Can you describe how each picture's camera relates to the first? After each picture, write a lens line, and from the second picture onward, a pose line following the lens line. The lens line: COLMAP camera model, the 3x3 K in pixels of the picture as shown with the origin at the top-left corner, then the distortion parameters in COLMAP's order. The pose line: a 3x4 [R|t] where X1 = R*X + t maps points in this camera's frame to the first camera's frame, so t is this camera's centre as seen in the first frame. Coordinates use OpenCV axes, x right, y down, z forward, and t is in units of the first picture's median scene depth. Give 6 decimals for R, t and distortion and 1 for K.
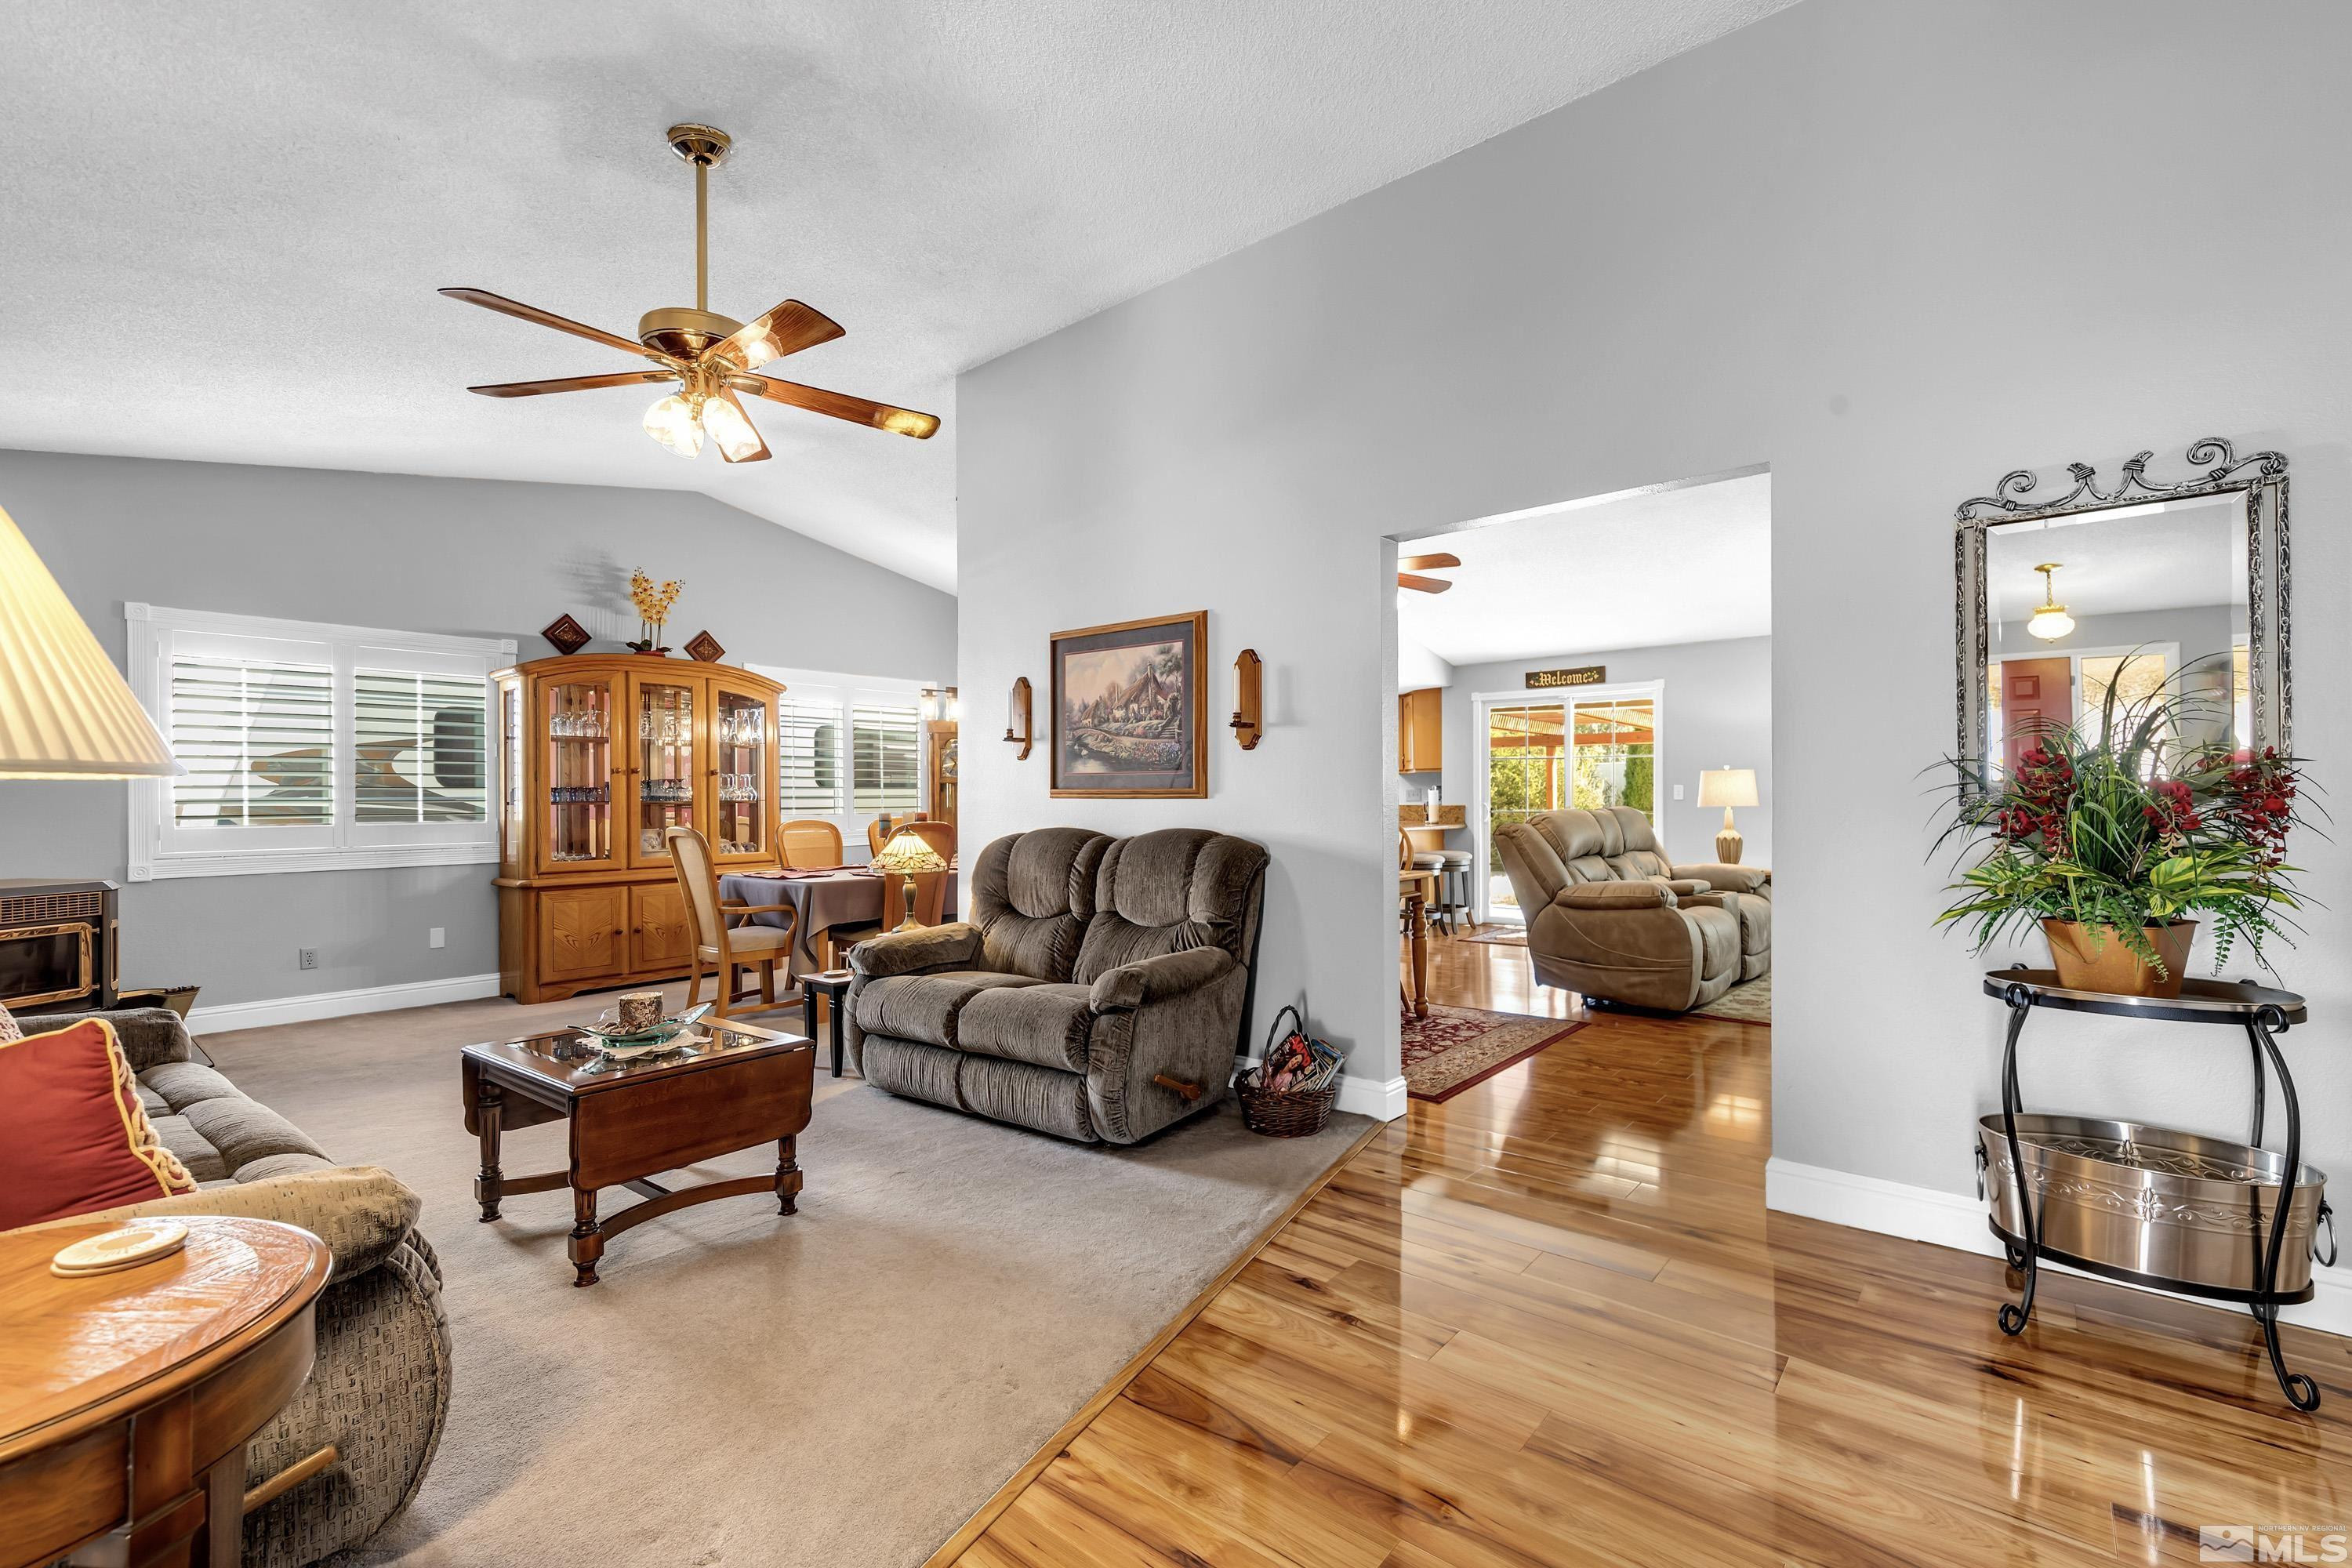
lens RADIAL K [[1001.7, 0, 1188.6], [0, 1001.7, 798.1], [0, 0, 1]] dist [0.007718, 0.000171]
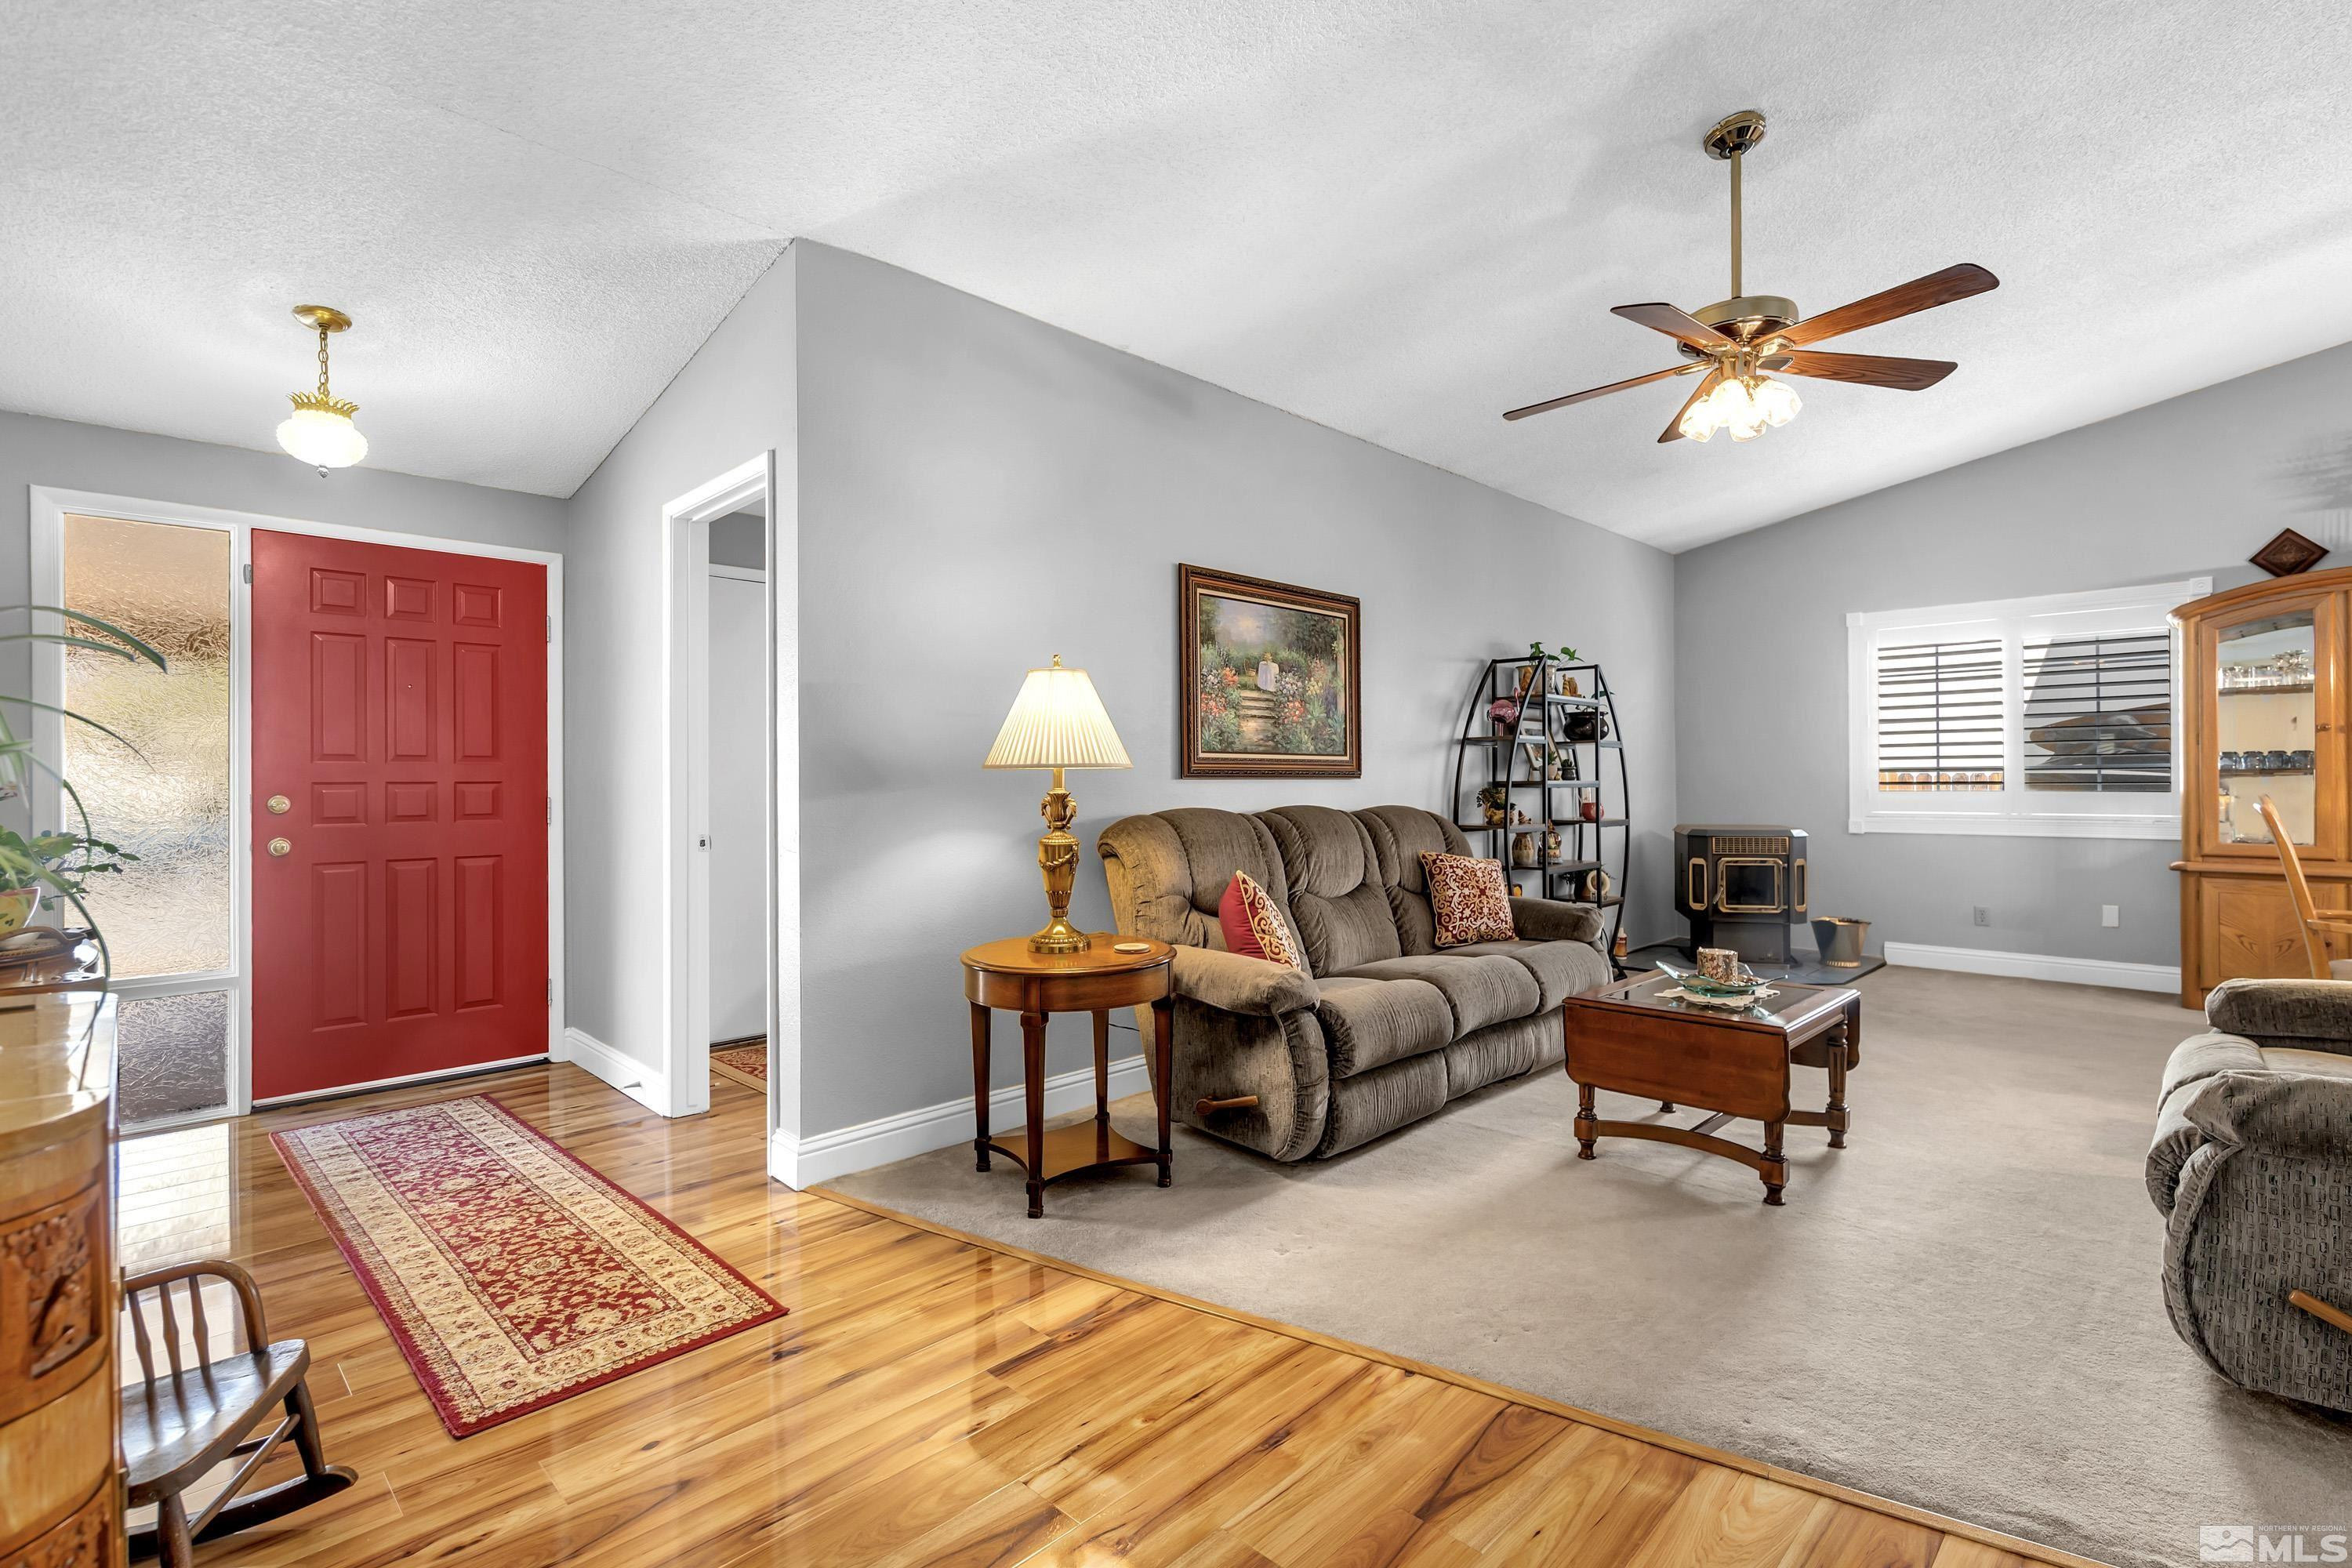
lens RADIAL K [[1087.5, 0, 1227.8], [0, 1087.5, 775.3], [0, 0, 1]] dist [-0.003510, 0.000097]
pose [[-0.065983, 0.003889, -0.997813, 0.304565], [0.008071, 0.999962, 0.003363, -0.000952], [0.997788, -0.007831, -0.066012, 0.253596]]
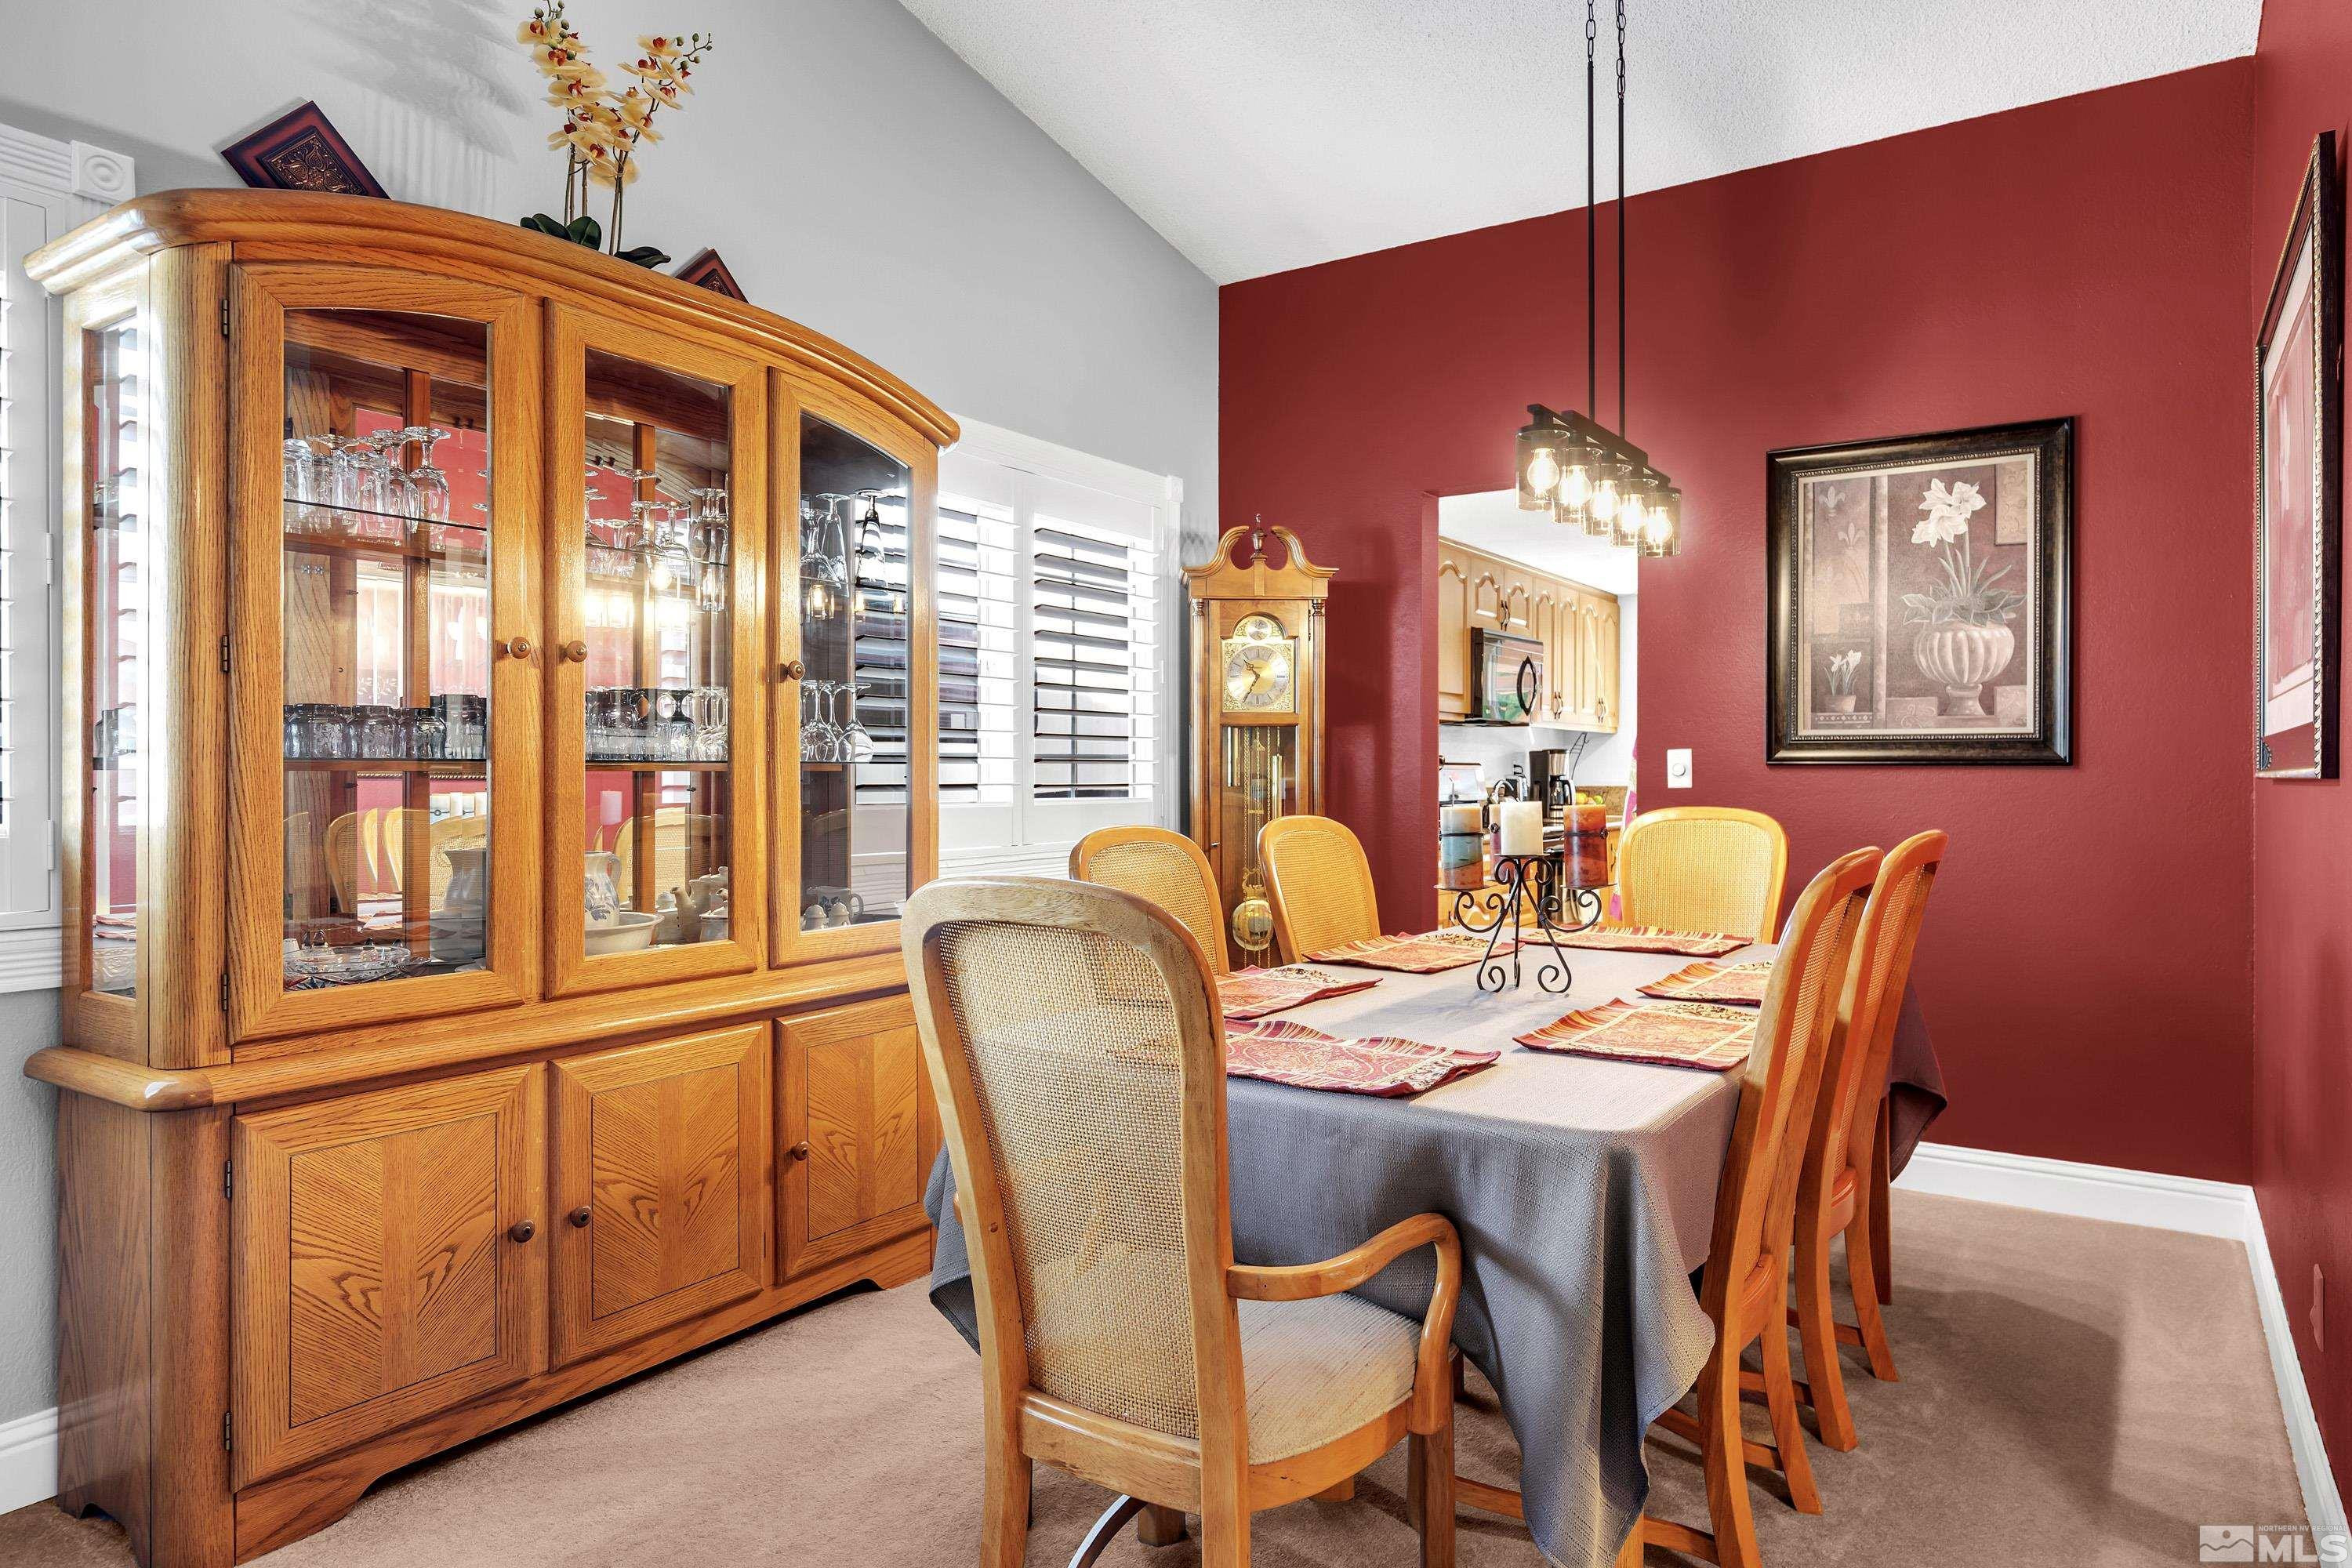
lens RADIAL K [[1386.7, 0, 1184.9], [0, 1386.7, 778.0], [0, 0, 1]] dist [0.000962, -0.001218]
pose [[0.994319, 0.007257, 0.106195, -0.448697], [-0.007376, 0.999973, 0.000727, 0.007353], [-0.106187, -0.001506, 0.994345, 0.632843]]
